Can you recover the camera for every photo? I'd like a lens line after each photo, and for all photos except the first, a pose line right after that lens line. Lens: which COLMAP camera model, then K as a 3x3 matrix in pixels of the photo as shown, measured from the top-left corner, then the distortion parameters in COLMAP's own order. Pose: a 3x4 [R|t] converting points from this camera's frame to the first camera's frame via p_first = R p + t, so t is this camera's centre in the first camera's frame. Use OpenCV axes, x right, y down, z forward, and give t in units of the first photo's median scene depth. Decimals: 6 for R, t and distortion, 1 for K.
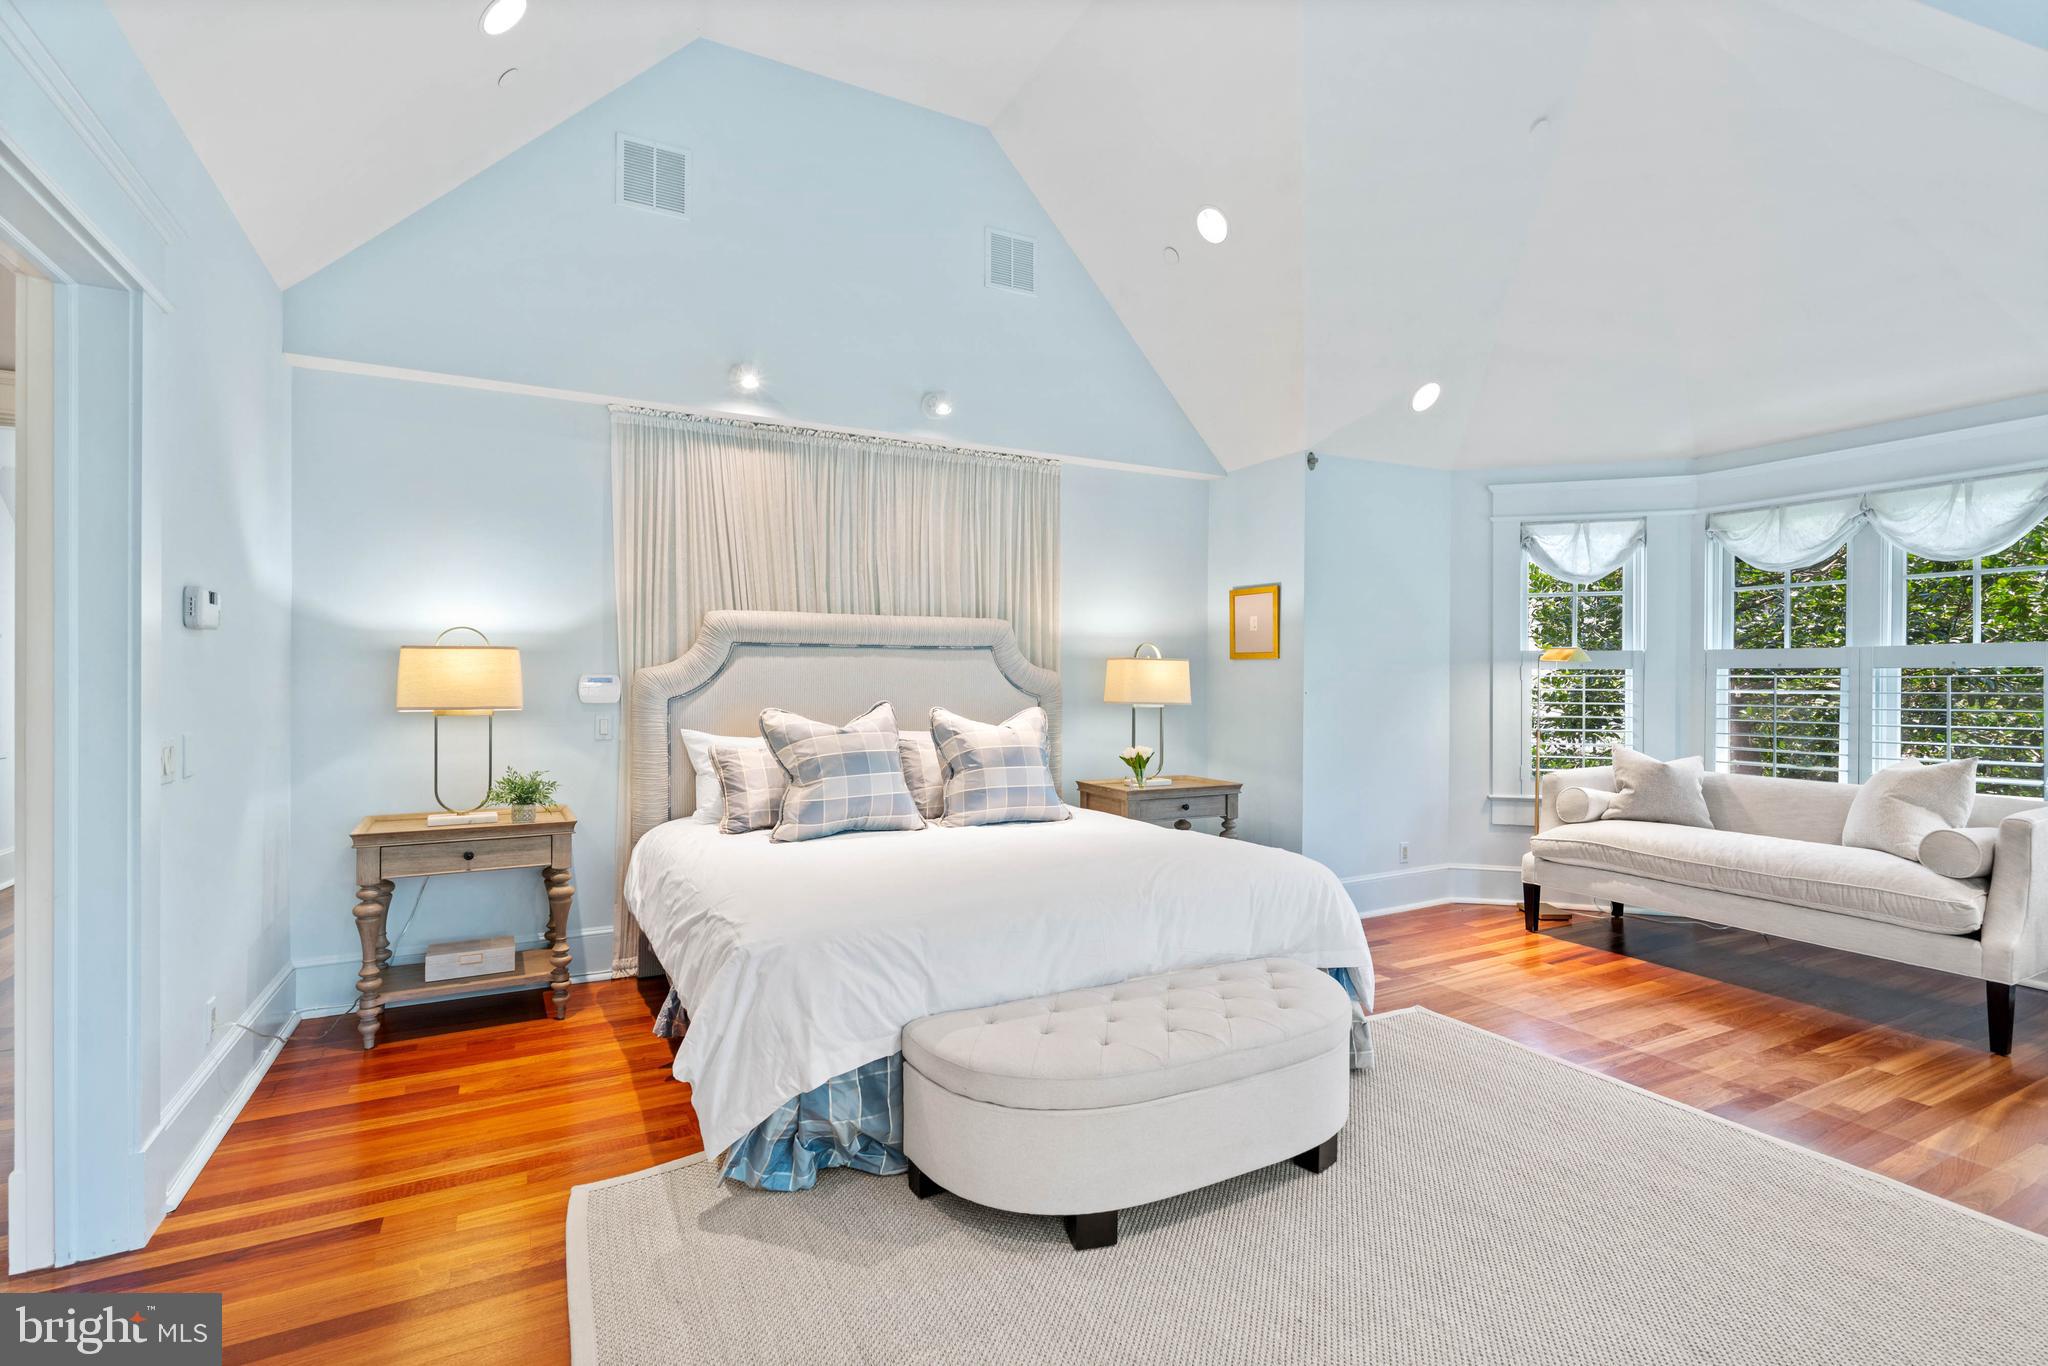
lens RADIAL K [[924.2, 0, 1005.7], [0, 924.2, 680.1], [0, 0, 1]] dist [-0.015096, 0.002983]
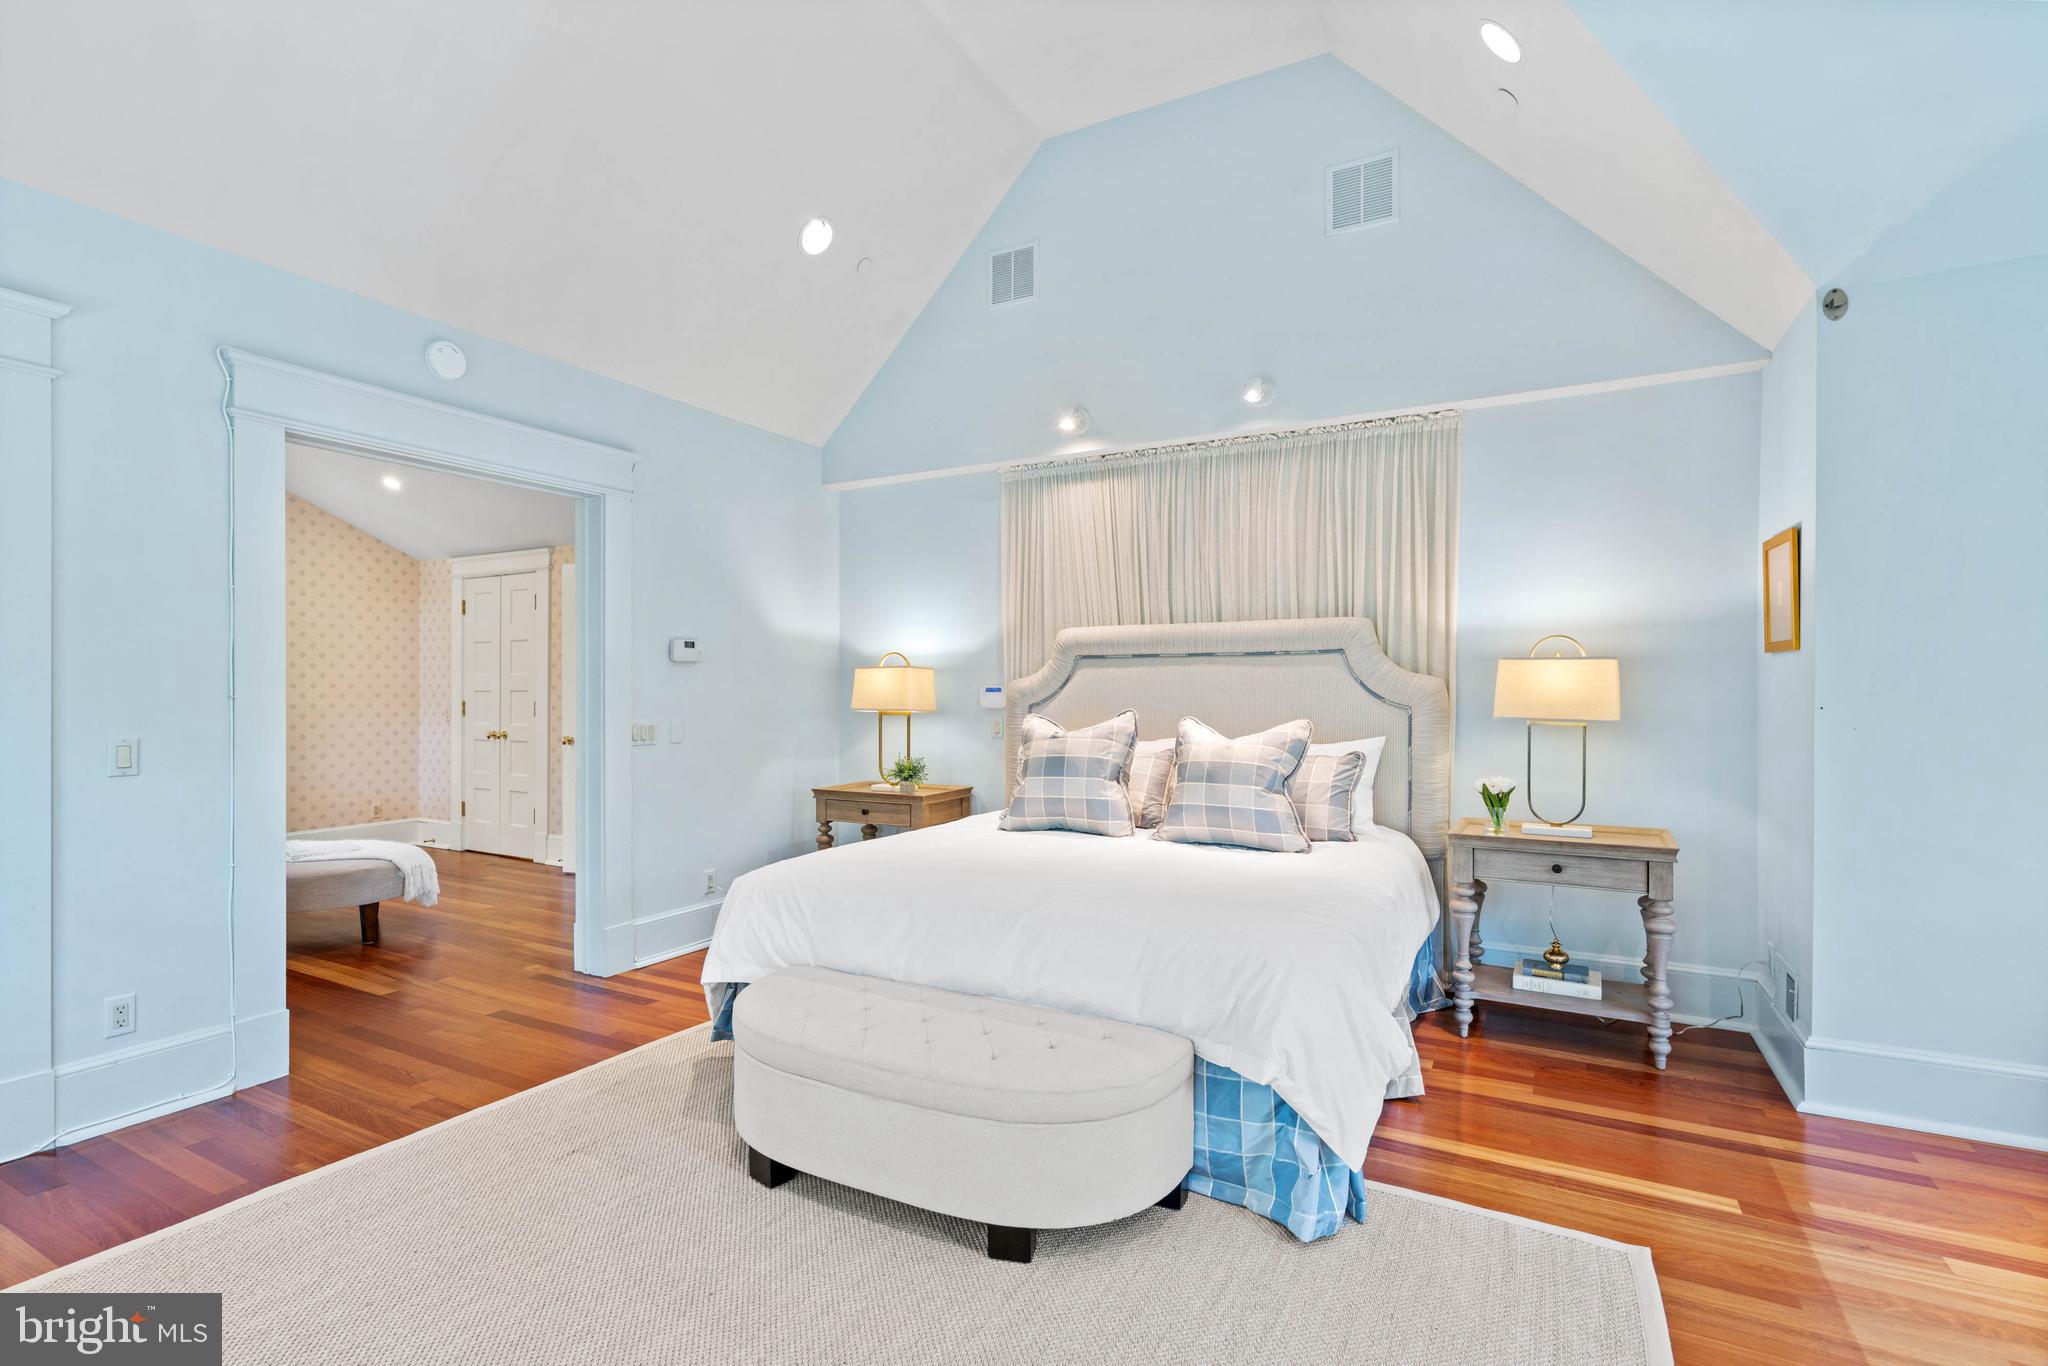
lens RADIAL K [[924.2, 0, 1010.1], [0, 924.2, 691.1], [0, 0, 1]] dist [-0.015096, 0.002983]
pose [[0.565995, -0.002511, -0.824405, 0.587045], [0.001598, 0.999997, -0.001949, 0.004048], [0.824407, -0.000214, 0.565998, 0.292219]]
